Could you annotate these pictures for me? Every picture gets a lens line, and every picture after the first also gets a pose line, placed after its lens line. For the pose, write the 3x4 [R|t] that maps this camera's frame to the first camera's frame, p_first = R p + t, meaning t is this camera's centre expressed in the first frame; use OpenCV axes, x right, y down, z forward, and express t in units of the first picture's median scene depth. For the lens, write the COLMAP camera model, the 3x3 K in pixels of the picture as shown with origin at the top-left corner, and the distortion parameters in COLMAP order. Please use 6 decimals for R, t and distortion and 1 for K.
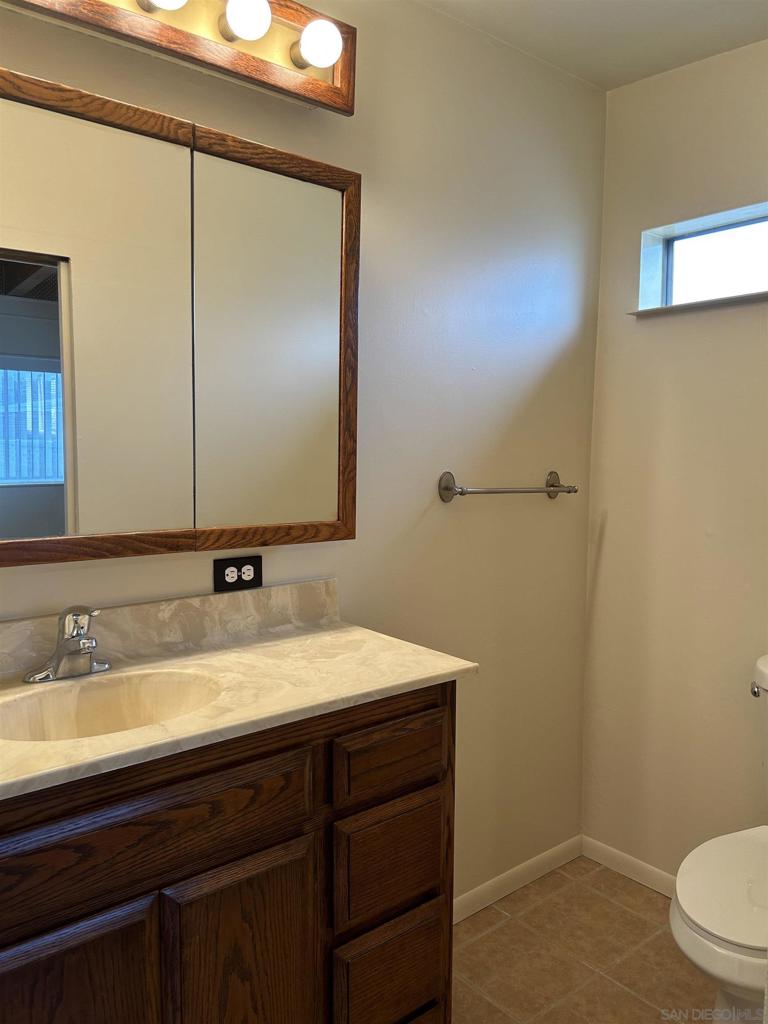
lens RADIAL K [[770.0, 0, 387.6], [0, 770.0, 511.8], [0, 0, 1]] dist [0.061835, -0.065575]
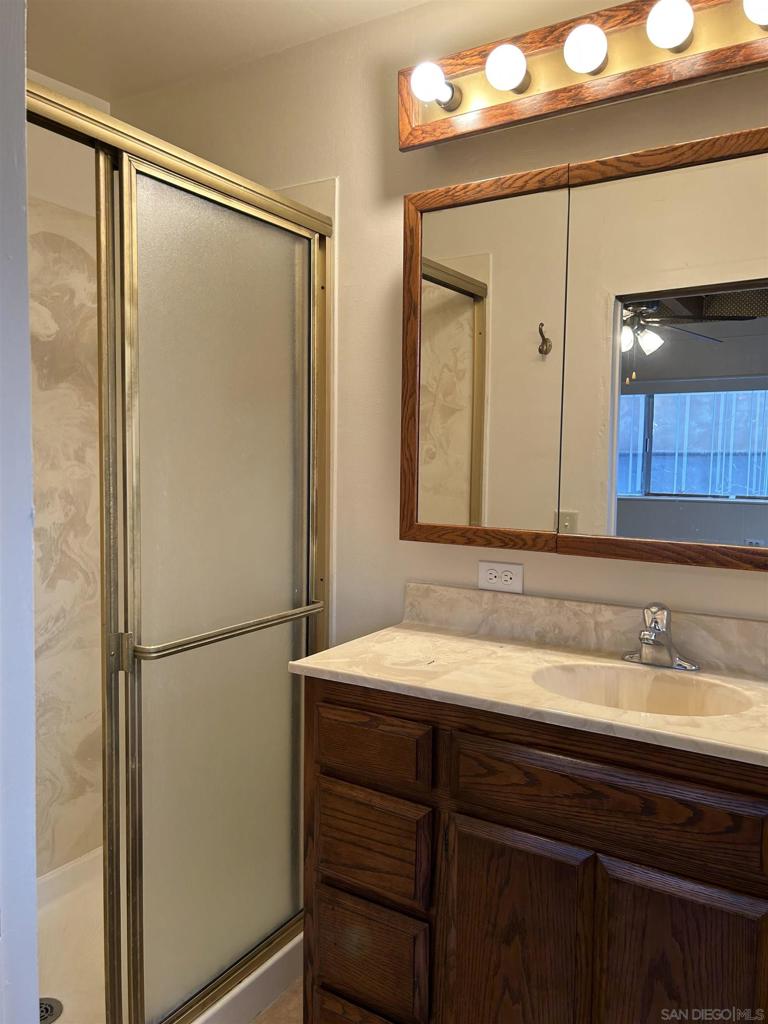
lens RADIAL K [[770.0, 0, 387.6], [0, 770.0, 511.8], [0, 0, 1]] dist [0.061835, -0.065575]
pose [[0.330499, 0.063408, -0.941674, 0.555185], [-0.092462, 0.995116, 0.034555, -0.012933], [0.939266, 0.075649, 0.334748, 0.265639]]
